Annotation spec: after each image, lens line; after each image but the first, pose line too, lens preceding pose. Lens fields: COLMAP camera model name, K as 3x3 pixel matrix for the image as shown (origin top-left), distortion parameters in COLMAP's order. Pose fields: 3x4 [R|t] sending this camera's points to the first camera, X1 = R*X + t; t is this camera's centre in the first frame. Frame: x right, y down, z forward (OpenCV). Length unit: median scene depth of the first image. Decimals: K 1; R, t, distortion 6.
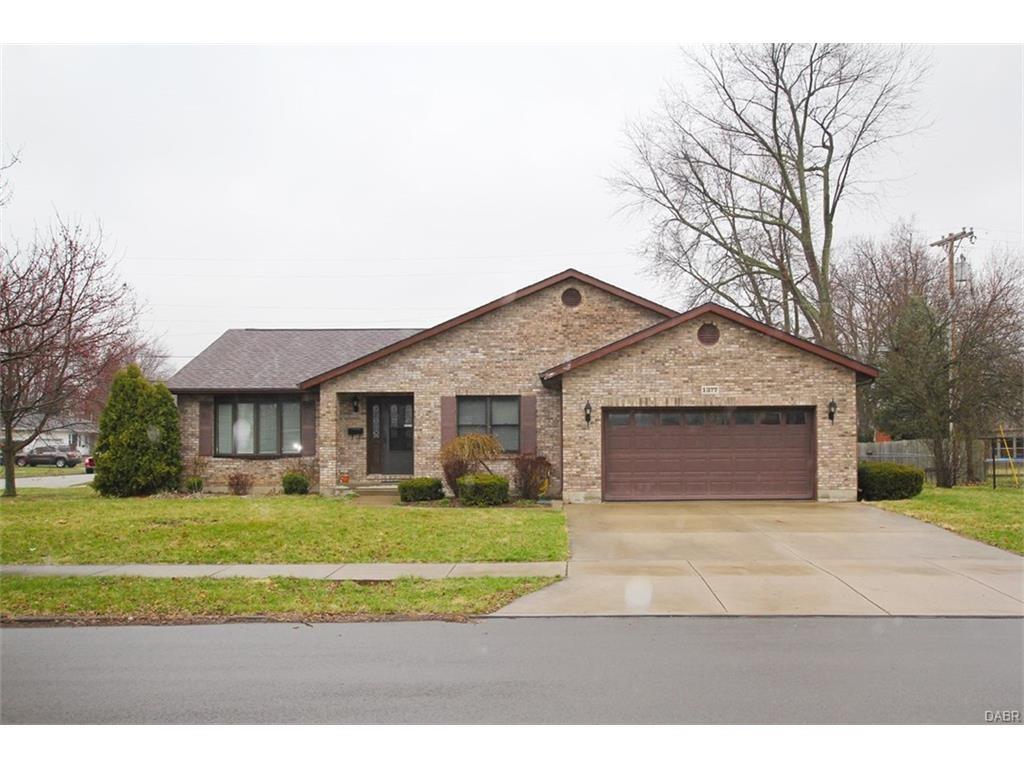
lens RADIAL K [[943.4, 0, 512.4], [0, 943.4, 410.5], [0, 0, 1]] dist [0.003009, 0.000432]
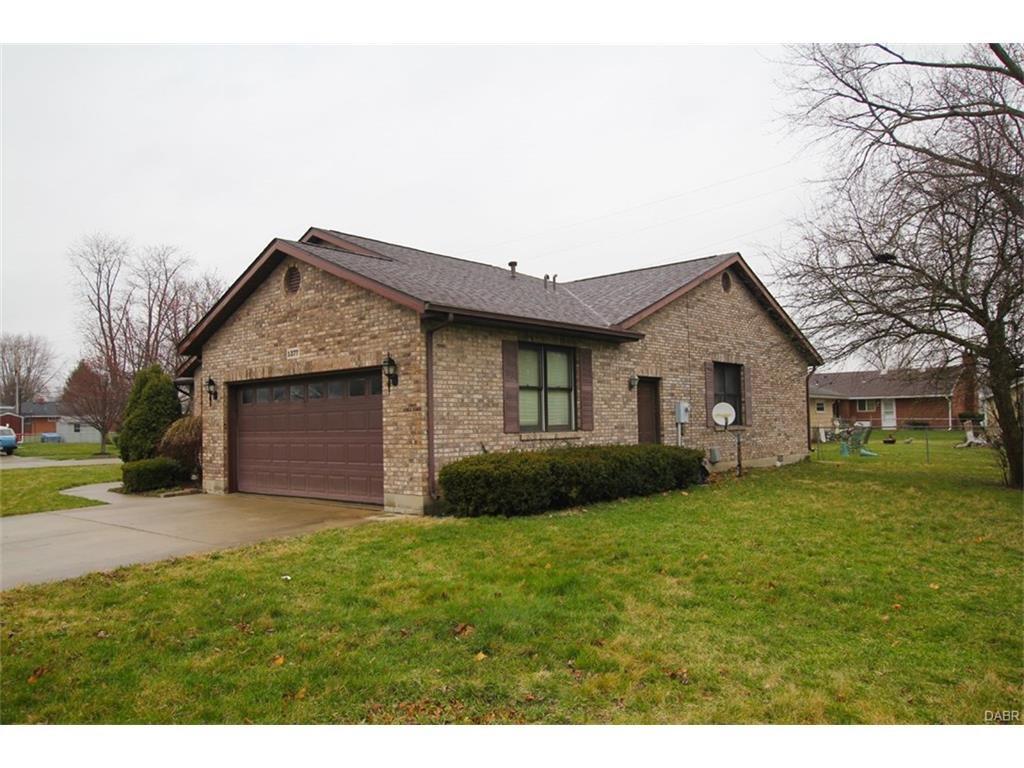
lens RADIAL K [[714.5, 0, 512.0], [0, 714.5, 384.0], [0, 0, 1]] dist [-0.002496, -0.000167]
pose [[0.766293, -0.044910, -0.640920, 0.710081], [0.043393, 0.998894, -0.018112, 0.020844], [0.641024, -0.013933, 0.767394, 0.670020]]
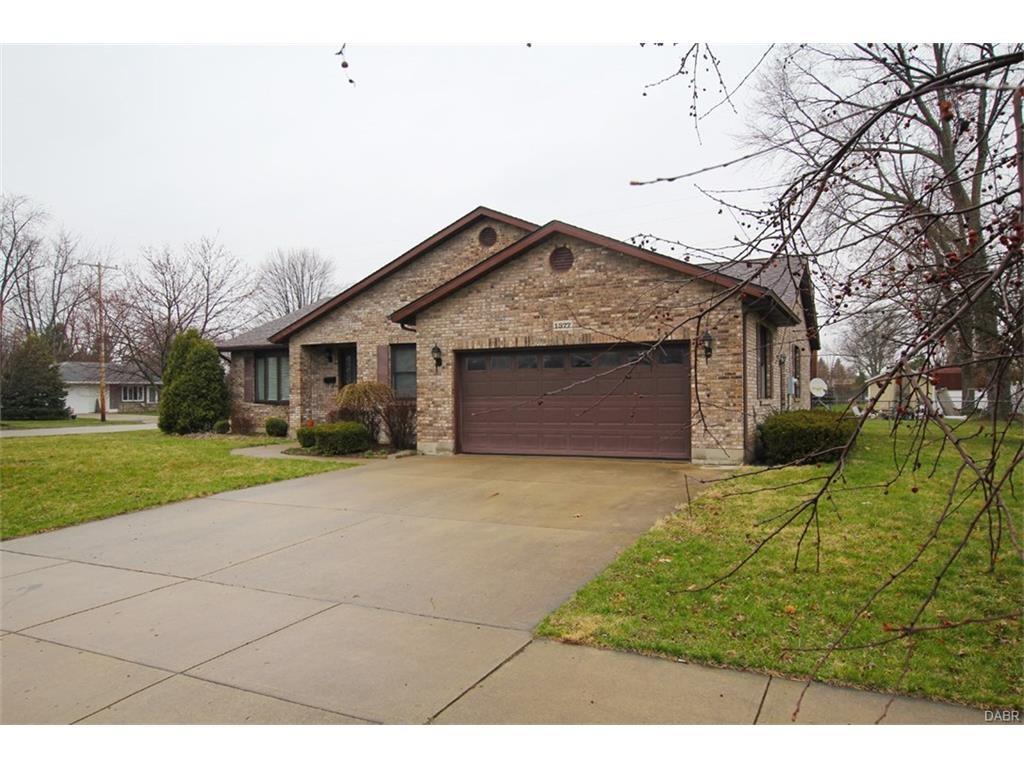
lens RADIAL K [[692.6, 0, 512.0], [0, 692.6, 384.0], [0, 0, 1]] dist [0.001414, 0.003723]
pose [[0.905541, -0.009681, -0.424149, 0.429080], [0.021173, 0.999525, 0.022388, 0.015372], [0.423731, -0.029254, 0.905316, 0.419316]]
